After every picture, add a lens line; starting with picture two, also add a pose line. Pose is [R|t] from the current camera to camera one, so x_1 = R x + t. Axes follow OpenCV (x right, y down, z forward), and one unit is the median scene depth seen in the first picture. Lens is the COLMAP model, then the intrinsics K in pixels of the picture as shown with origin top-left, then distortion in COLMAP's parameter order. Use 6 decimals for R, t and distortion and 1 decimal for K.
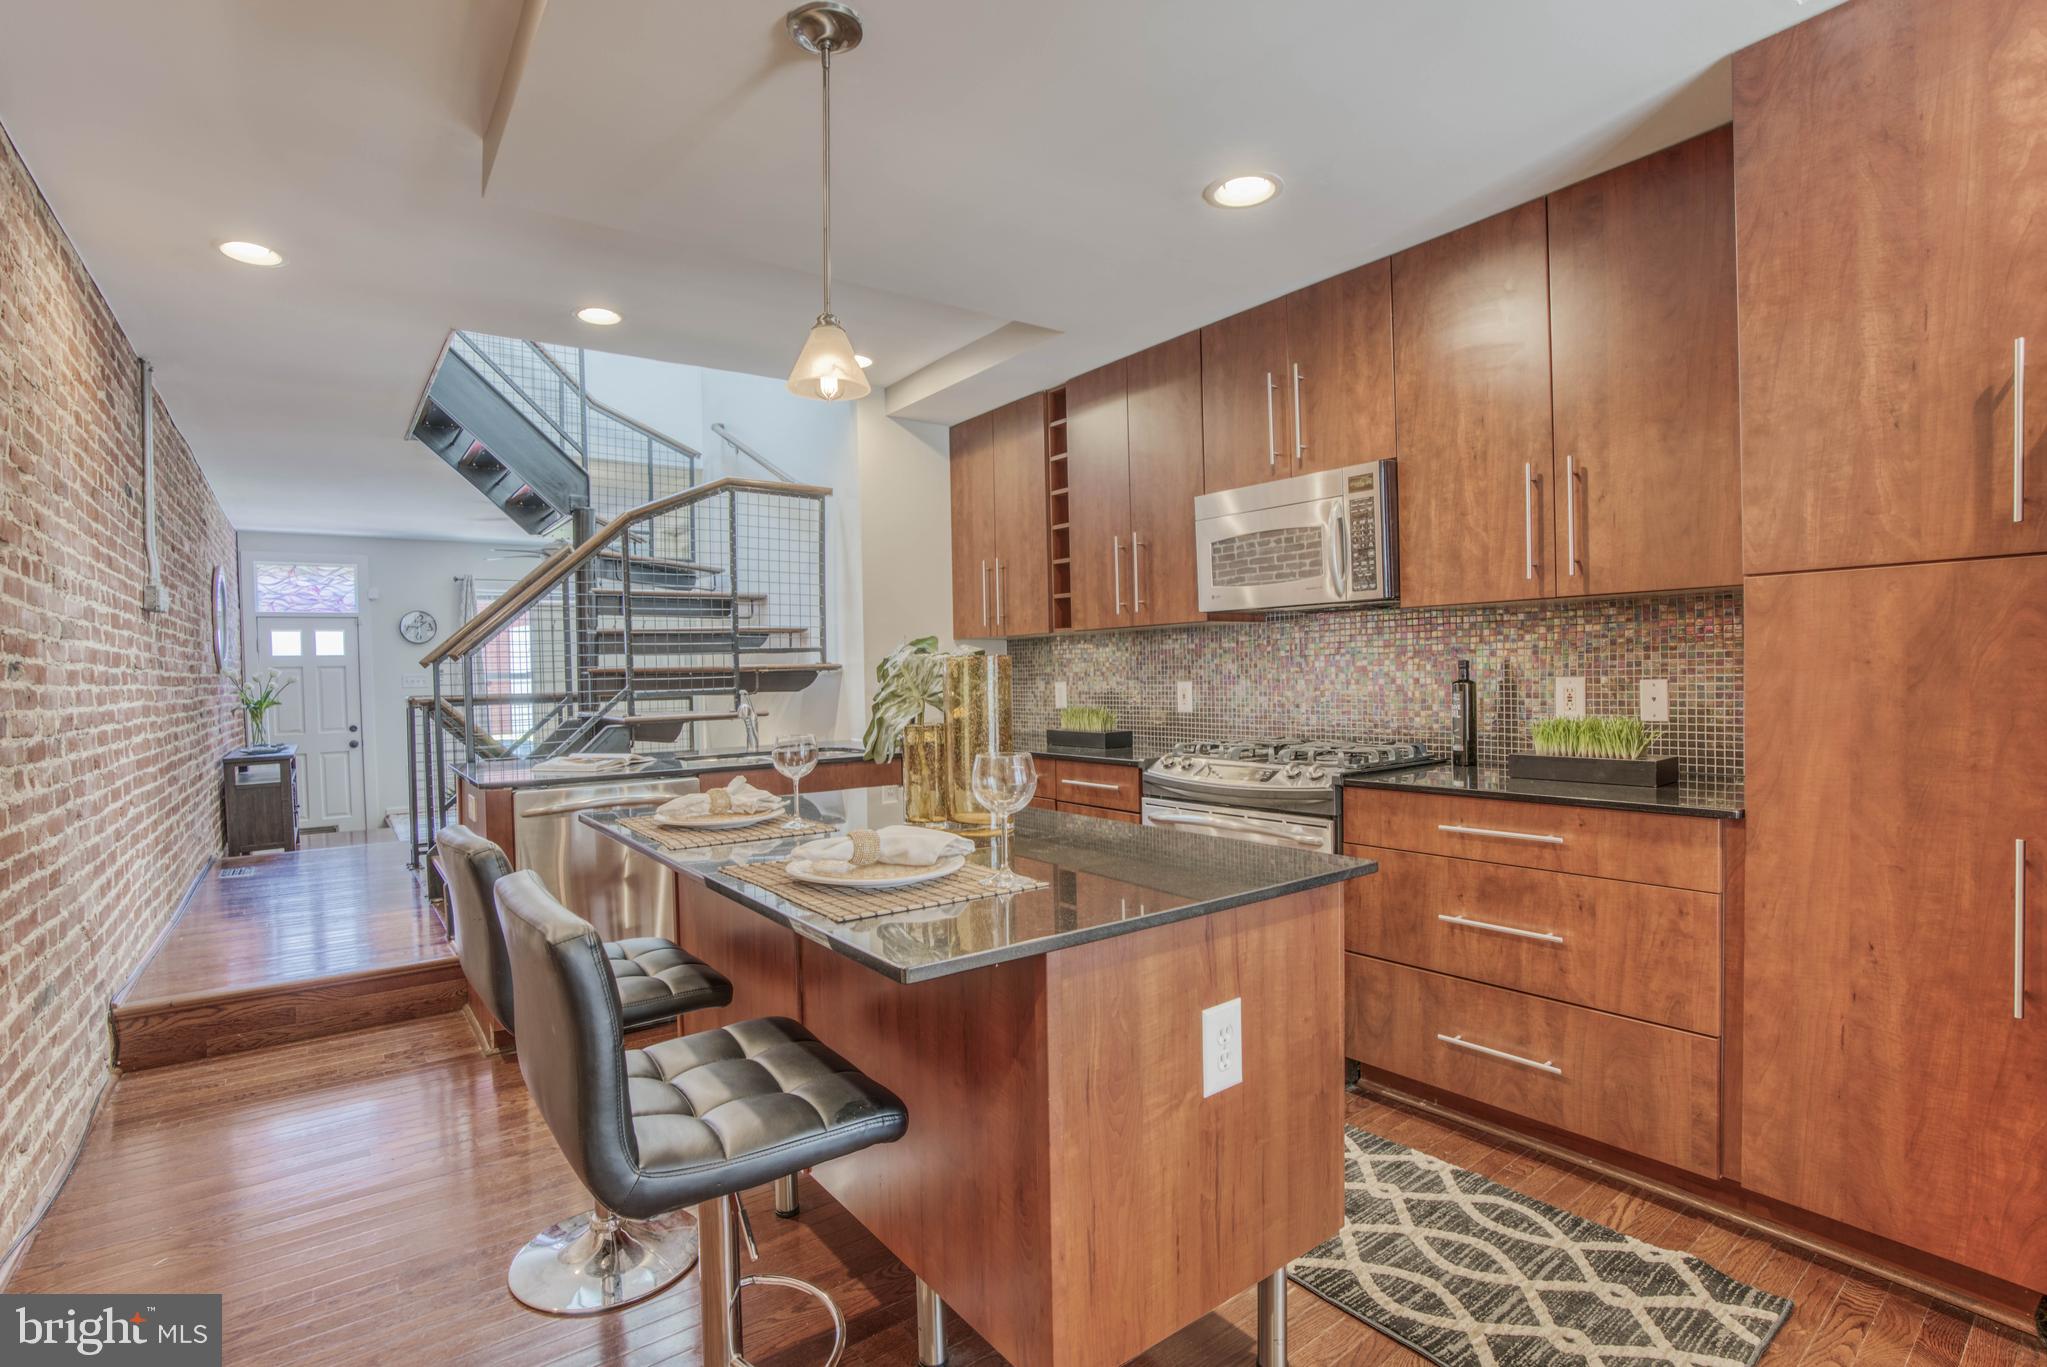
lens RADIAL K [[950.1, 0, 1003.7], [0, 950.1, 688.7], [0, 0, 1]] dist [-0.062028, 0.023136]
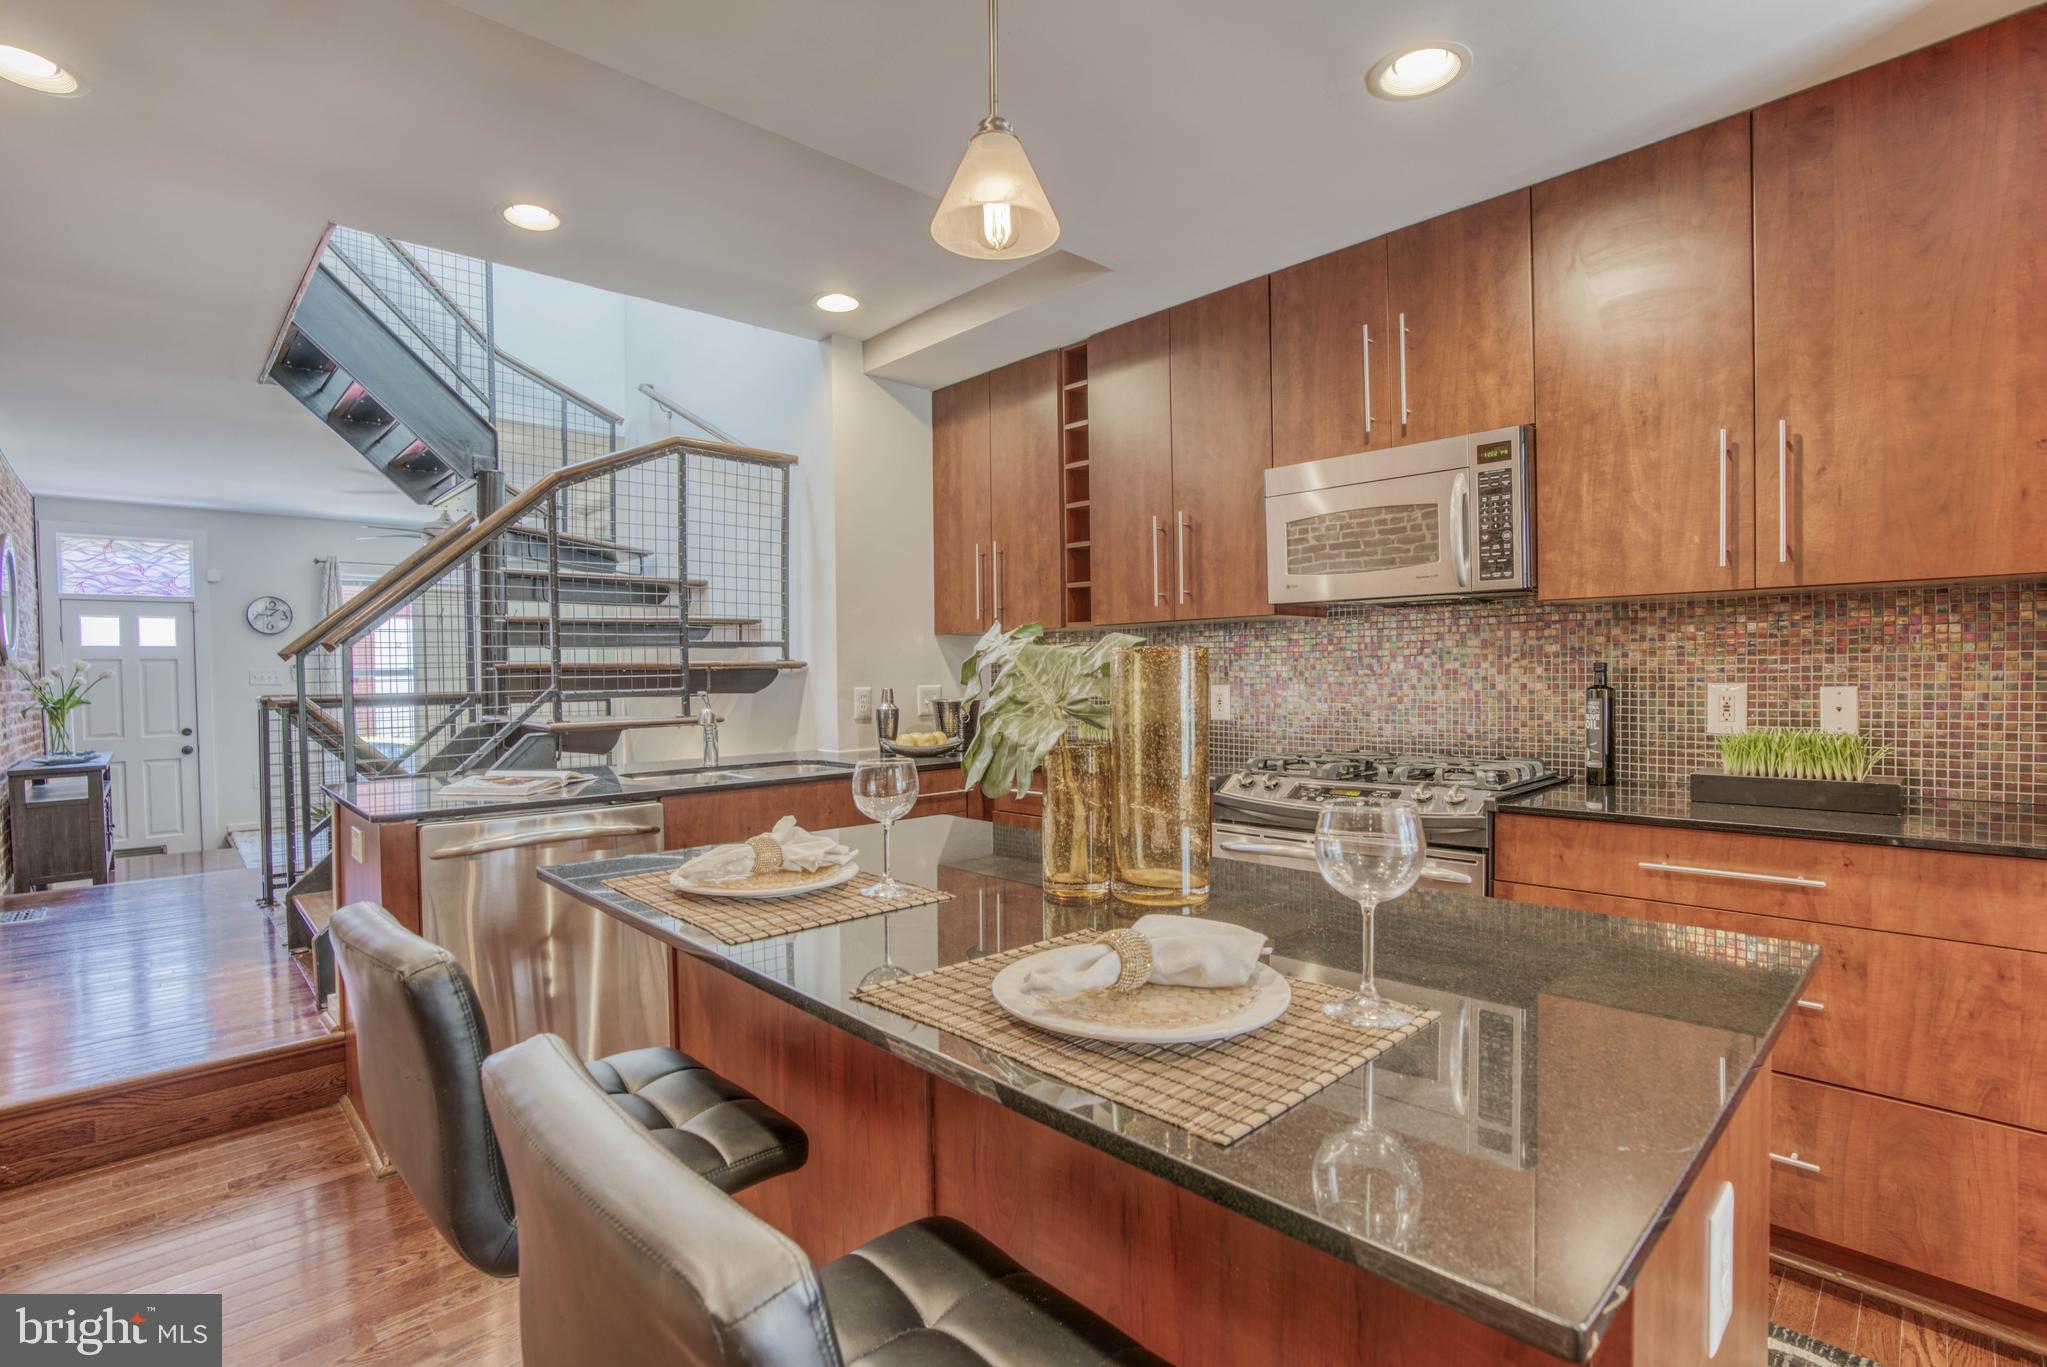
lens RADIAL K [[950.1, 0, 1008.8], [0, 950.1, 689.1], [0, 0, 1]] dist [-0.062028, 0.023136]
pose [[0.992983, 0.007006, 0.118050, -0.114758], [-0.006773, 0.999974, -0.002376, -0.000365], [-0.118064, 0.001560, 0.993005, 0.163758]]
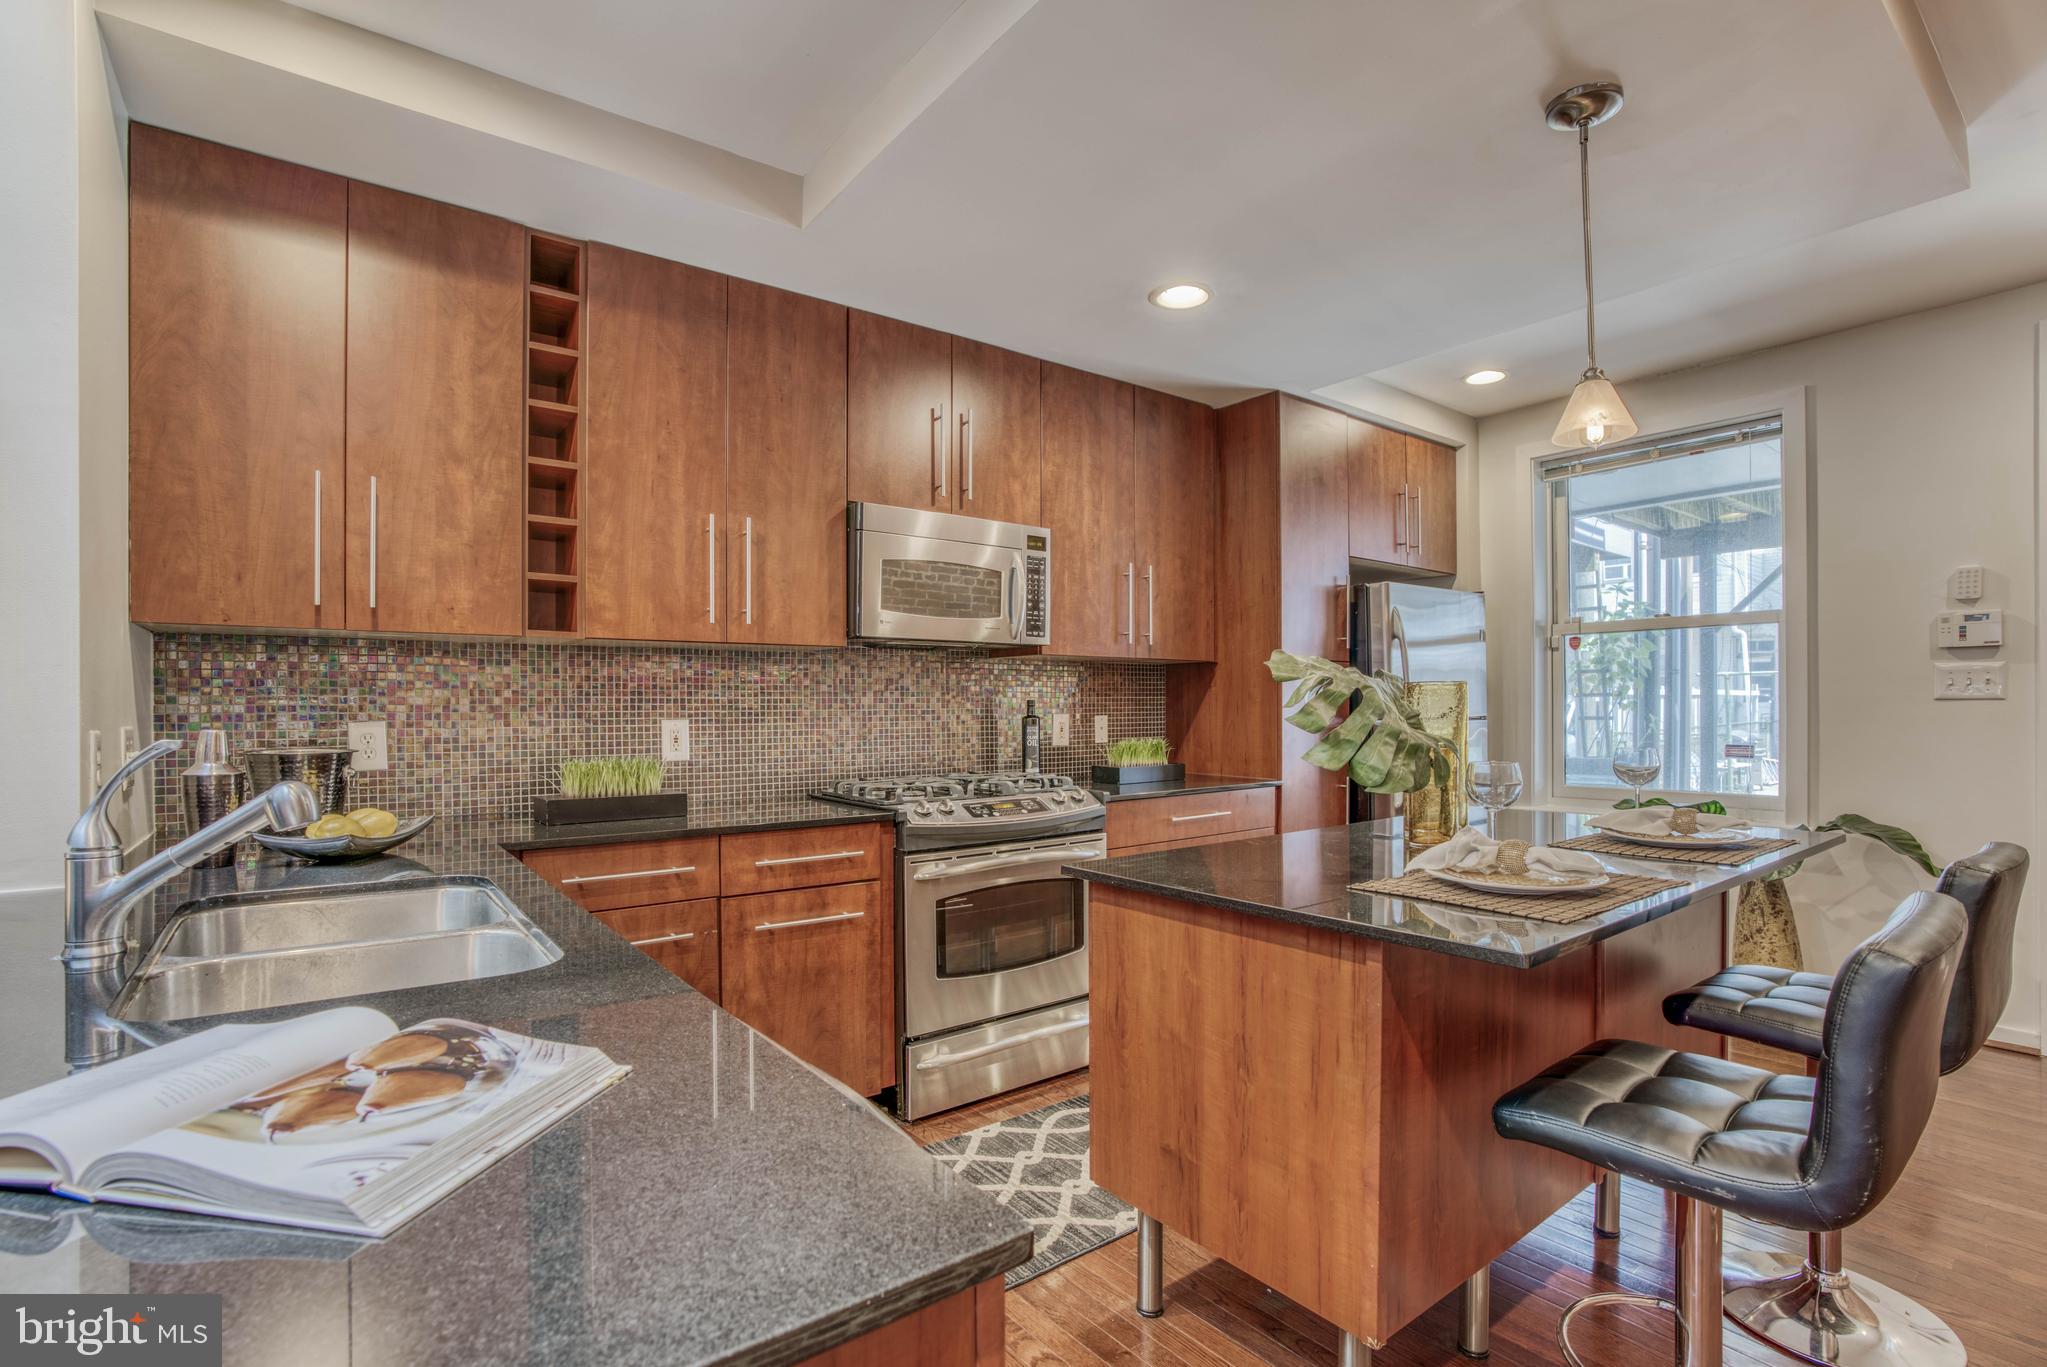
lens RADIAL K [[950.1, 0, 1008.1], [0, 950.1, 718.4], [0, 0, 1]] dist [-0.062028, 0.023136]
pose [[-0.002437, 0.012577, 0.999918, -0.589248], [0.024965, 0.999610, -0.012513, 0.007400], [-0.999685, 0.024932, -0.002750, 0.788046]]
